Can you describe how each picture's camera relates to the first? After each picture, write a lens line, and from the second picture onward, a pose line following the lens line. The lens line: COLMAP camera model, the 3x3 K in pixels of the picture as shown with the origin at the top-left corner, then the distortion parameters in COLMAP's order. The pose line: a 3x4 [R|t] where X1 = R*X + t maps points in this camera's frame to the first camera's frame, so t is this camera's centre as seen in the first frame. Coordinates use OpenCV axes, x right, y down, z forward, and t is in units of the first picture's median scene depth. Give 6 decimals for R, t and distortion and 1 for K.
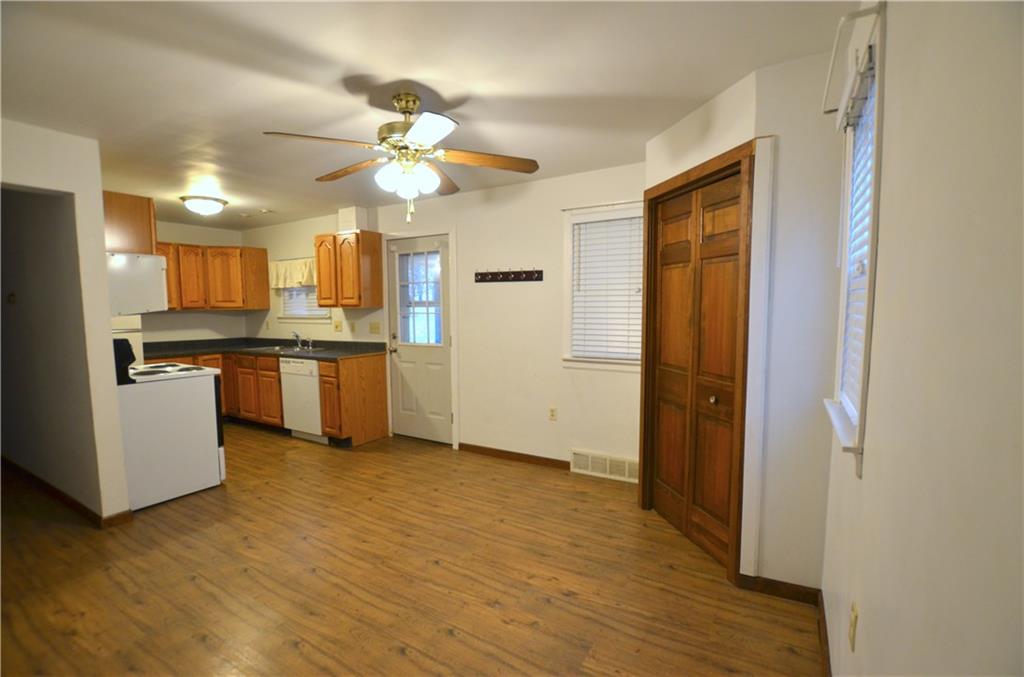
lens RADIAL K [[460.9, 0, 514.2], [0, 460.9, 342.3], [0, 0, 1]] dist [-0.029470, 0.002799]
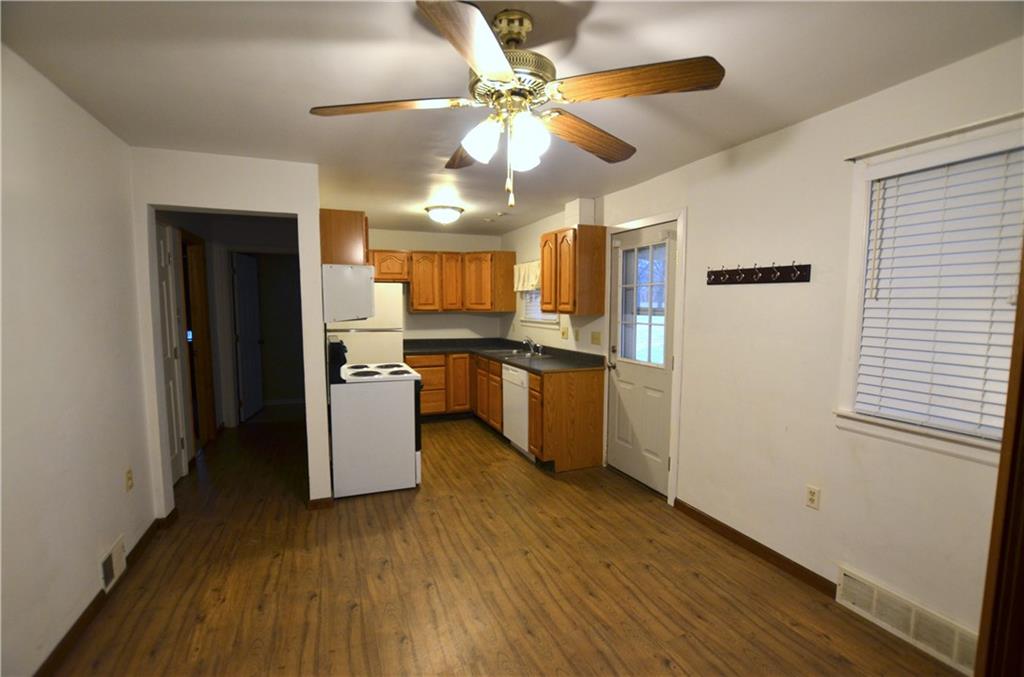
lens RADIAL K [[460.9, 0, 514.1], [0, 460.9, 345.6], [0, 0, 1]] dist [-0.029470, 0.002799]
pose [[0.799494, 0.063463, -0.597312, 0.099976], [-0.055318, 0.997956, 0.031987, -0.039770], [0.598121, 0.007468, 0.801371, 0.238871]]
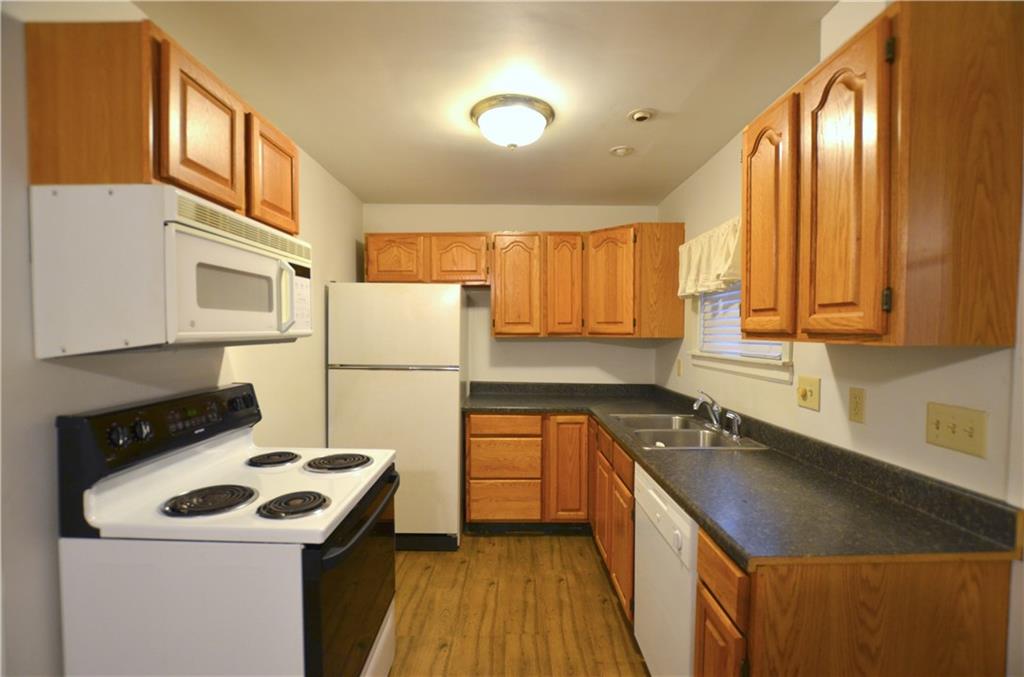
lens RADIAL K [[460.9, 0, 510.5], [0, 460.9, 347.0], [0, 0, 1]] dist [-0.029470, 0.002799]
pose [[0.510947, 0.038009, -0.858772, -0.242432], [-0.075932, 0.997112, -0.001046, -0.061182], [0.856252, 0.065743, 0.512357, 0.739858]]
